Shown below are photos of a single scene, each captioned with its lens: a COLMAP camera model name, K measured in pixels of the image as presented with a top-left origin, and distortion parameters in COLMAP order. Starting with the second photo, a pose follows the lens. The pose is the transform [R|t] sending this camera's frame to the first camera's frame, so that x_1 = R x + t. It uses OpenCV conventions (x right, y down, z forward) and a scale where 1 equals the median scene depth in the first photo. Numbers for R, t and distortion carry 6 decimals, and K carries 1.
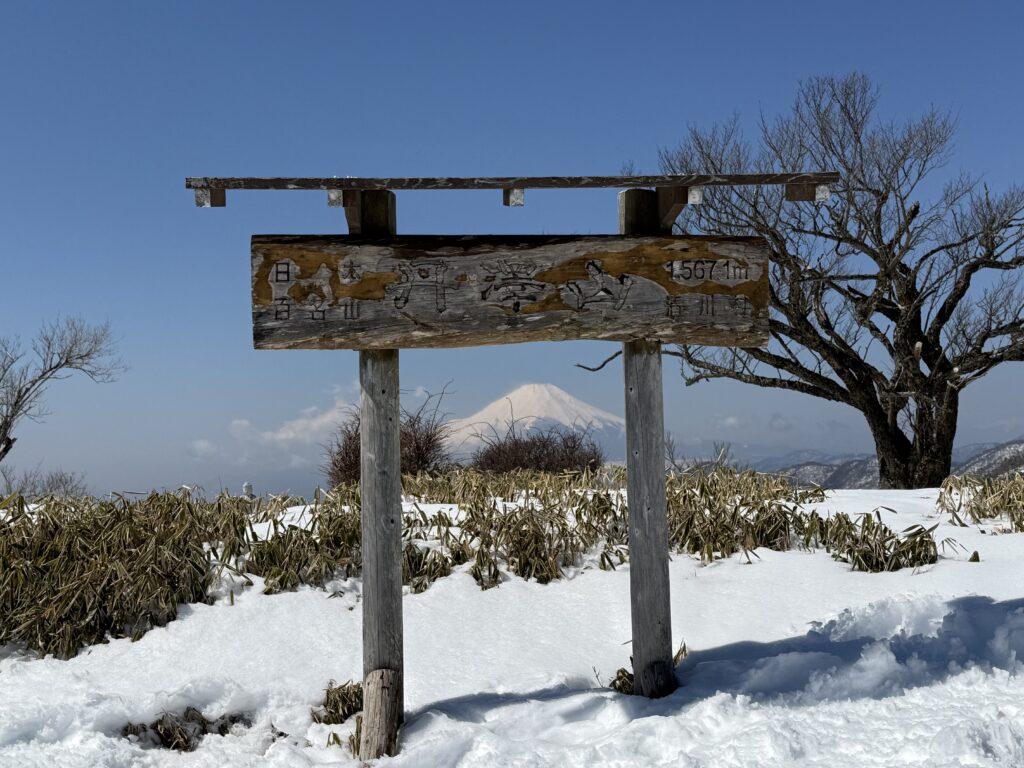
lens RADIAL K [[1307.4, 0, 556.3], [0, 1307.4, 391.3], [0, 0, 1]] dist [0.180919, 0.000000]
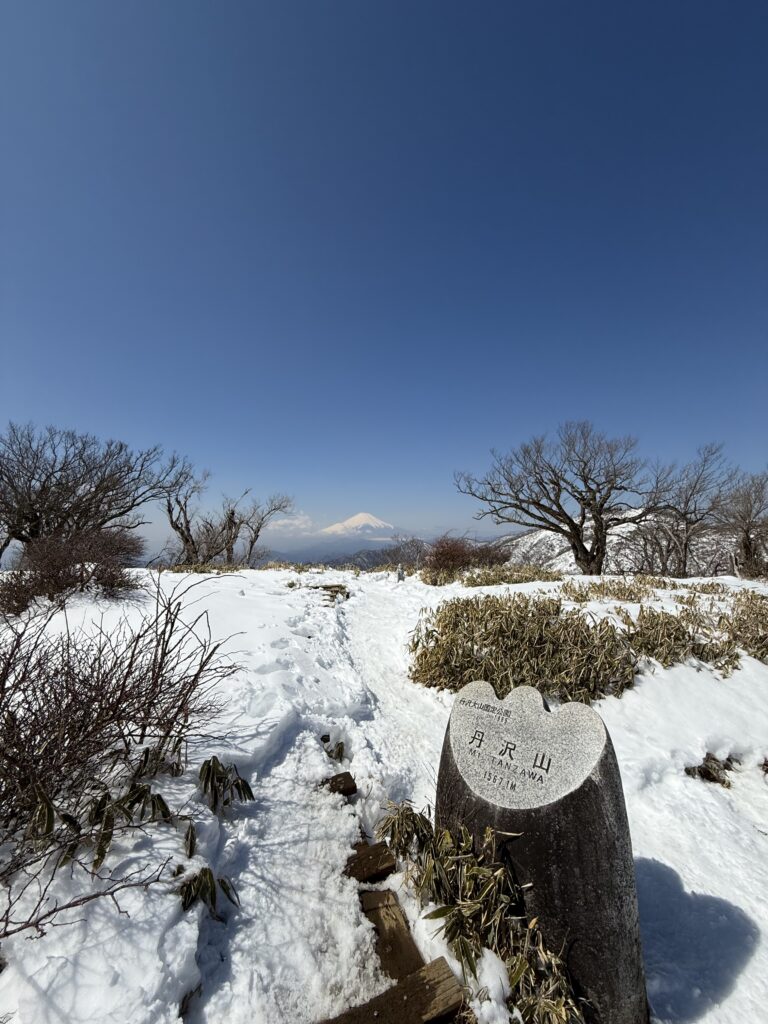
lens RADIAL K [[406.4, 0, 380.2], [0, 406.4, 513.6], [0, 0, 1]] dist [-0.007133, -0.000374]
pose [[0.998611, 0.033532, 0.040647, -0.774456], [-0.033318, 0.999427, -0.005944, -0.059717], [-0.040823, 0.004581, 0.999156, 0.524450]]
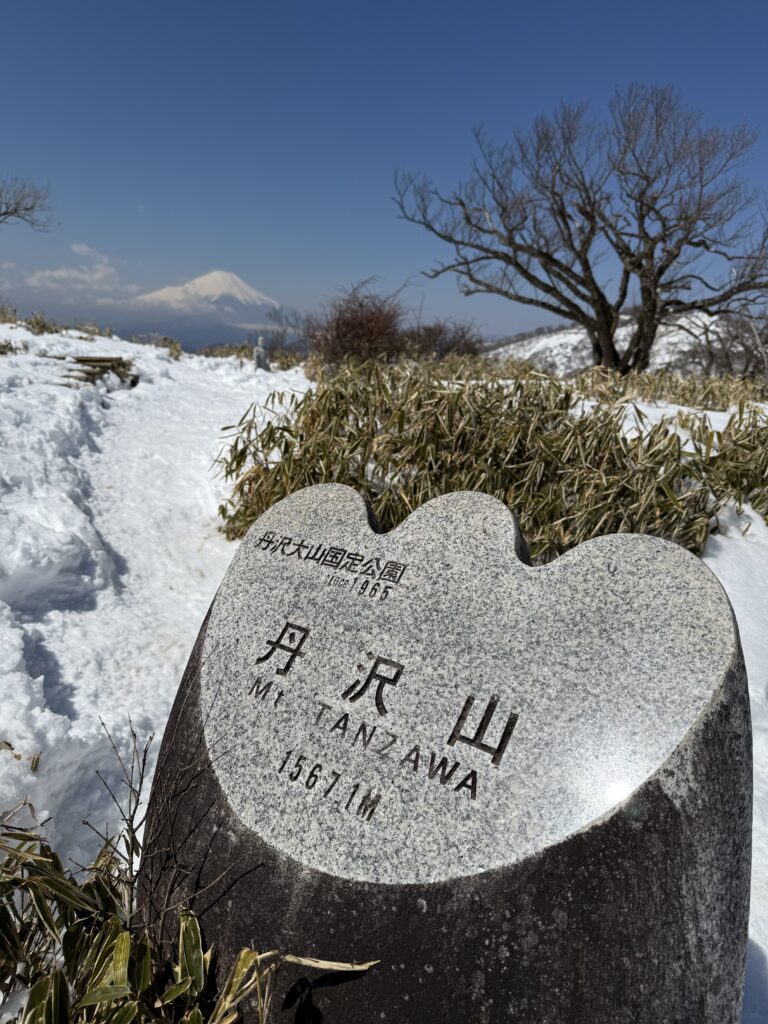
lens RADIAL K [[722.0, 0, 377.9], [0, 722.0, 521.3], [0, 0, 1]] dist [0.025979, -0.032168]
pose [[0.971390, 0.064569, 0.228546, -0.684679], [-0.131517, 0.947553, 0.291286, 0.050230], [-0.197751, -0.313010, 0.928935, 0.719734]]
